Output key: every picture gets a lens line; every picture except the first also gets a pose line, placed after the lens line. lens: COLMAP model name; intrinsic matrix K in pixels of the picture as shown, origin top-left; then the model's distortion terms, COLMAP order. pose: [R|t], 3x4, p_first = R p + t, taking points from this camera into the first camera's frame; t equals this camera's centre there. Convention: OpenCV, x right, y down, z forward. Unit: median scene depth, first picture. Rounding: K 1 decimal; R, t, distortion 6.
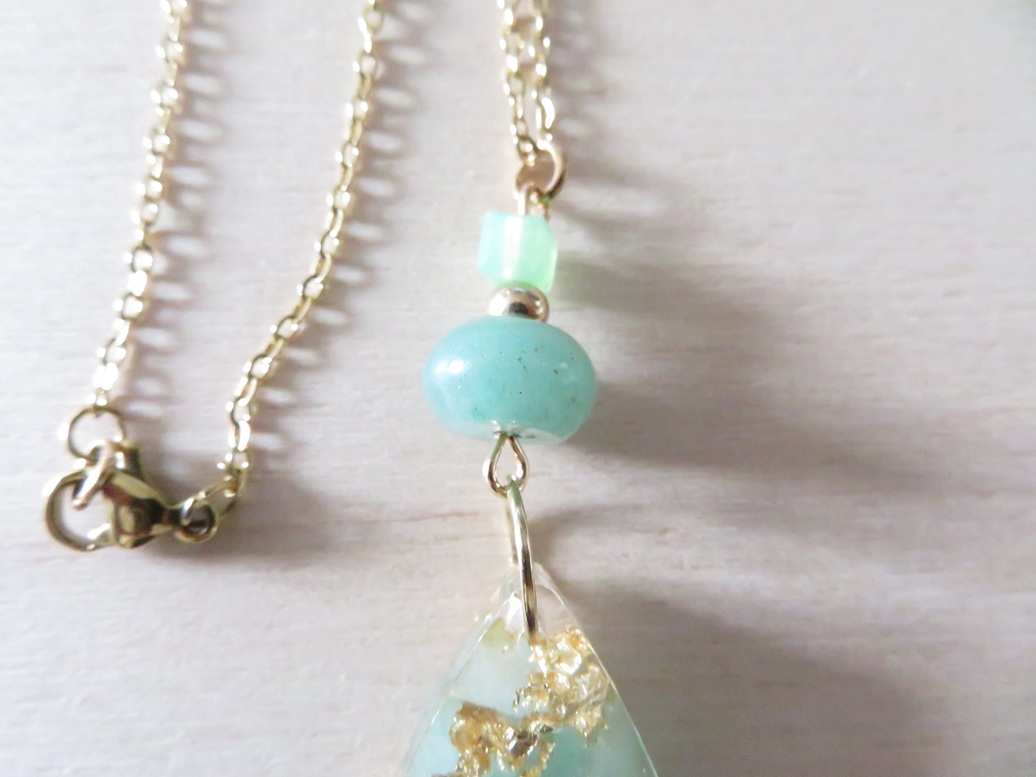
lens RADIAL K [[755.5, 0, 510.1], [0, 755.5, 389.8], [0, 0, 1]] dist [0.008014, -0.015975]
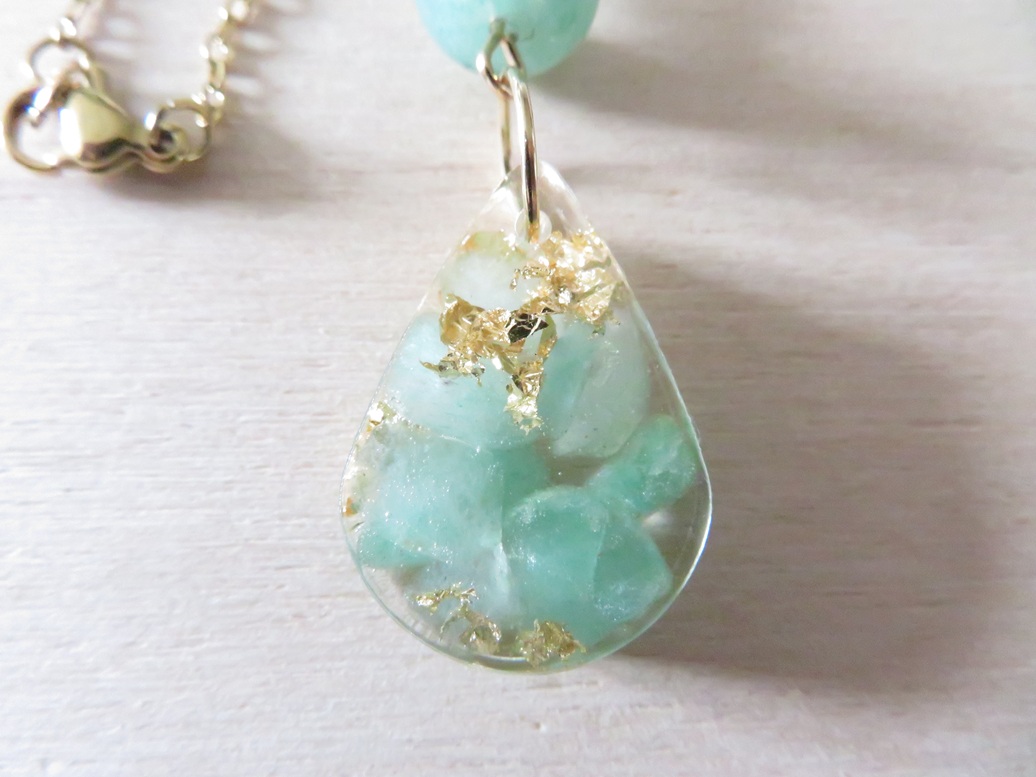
lens RADIAL K [[755.5, 0, 509.2], [0, 755.5, 395.4], [0, 0, 1]] dist [0.008014, -0.015975]
pose [[0.999910, 0.006993, 0.011478, -0.005966], [-0.006081, 0.996965, -0.077619, 0.512234], [-0.011986, 0.077542, 0.996917, 0.097118]]
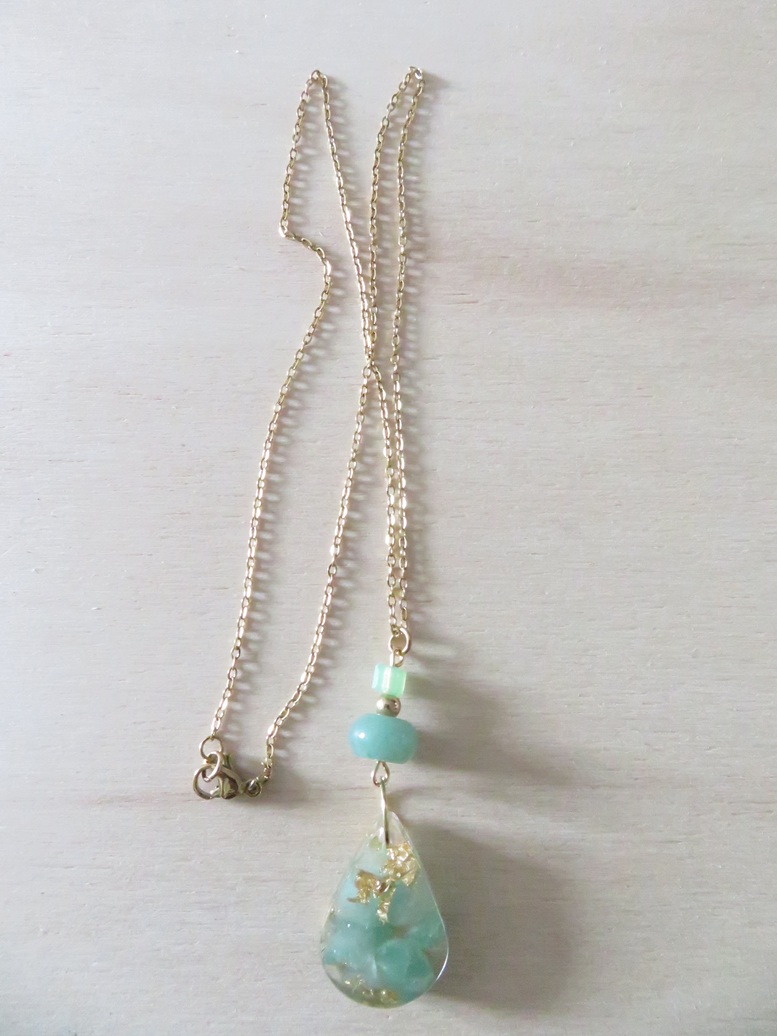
lens RADIAL K [[755.5, 0, 388.8], [0, 755.5, 518.3], [0, 0, 1]] dist [0.008014, -0.015975]
pose [[0.998754, 0.030767, -0.039280, 0.082637], [-0.033335, 0.997230, -0.066495, -0.508681], [0.037125, 0.067721, 0.997013, -1.366807]]
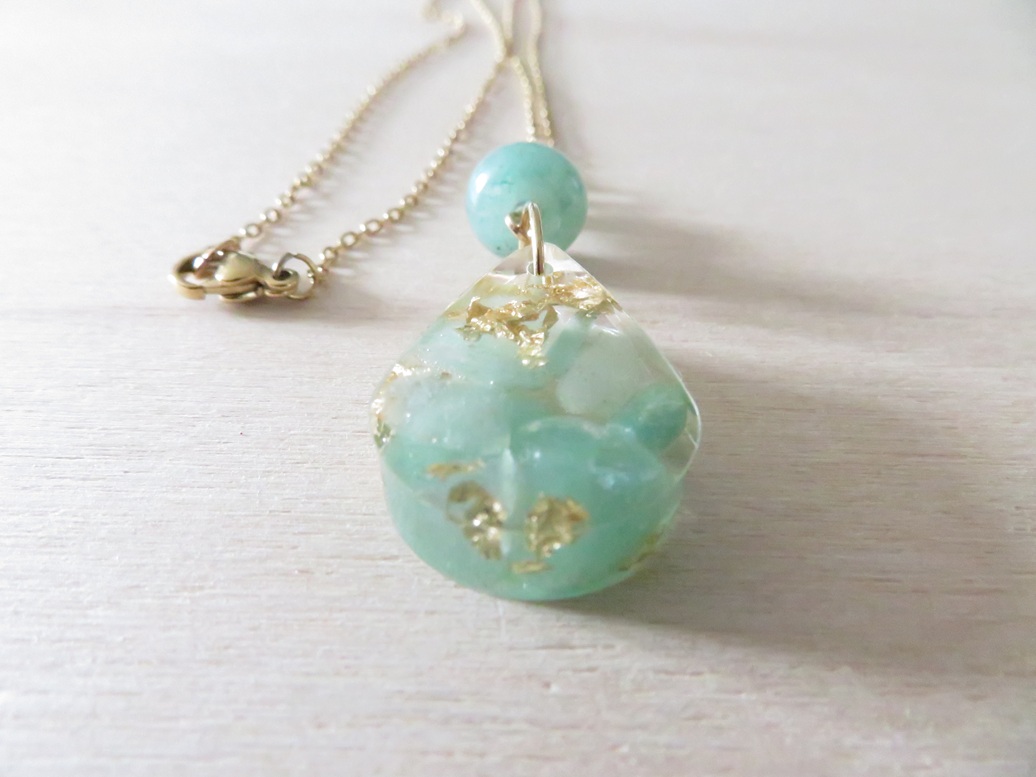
lens RADIAL K [[755.5, 0, 512.7], [0, 755.5, 390.0], [0, 0, 1]] dist [0.008014, -0.015975]
pose [[0.998603, 0.000168, -0.052842, 0.042657], [-0.038550, 0.686274, -0.726321, 1.149645], [0.036142, 0.727343, 0.685322, 0.249852]]
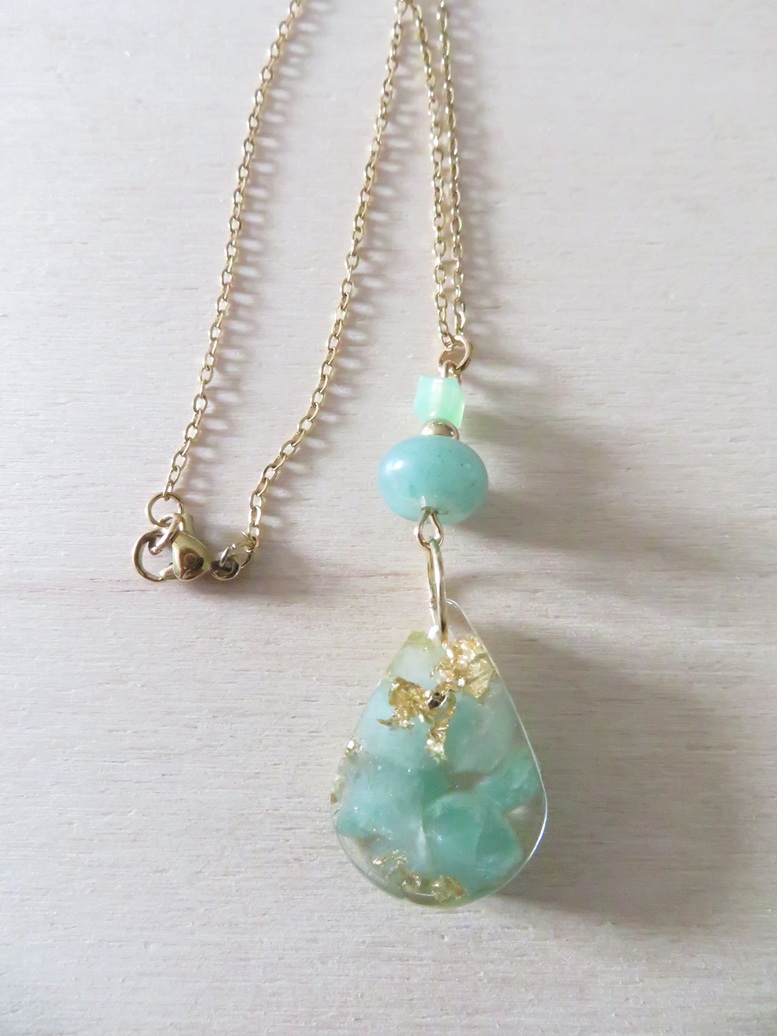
lens RADIAL K [[755.5, 0, 385.6], [0, 755.5, 516.4], [0, 0, 1]] dist [0.008014, -0.015975]
pose [[0.997963, 0.026186, -0.058171, -0.004945], [-0.034288, 0.989131, -0.142982, 0.265533], [0.053795, 0.144686, 0.988014, -0.488147]]
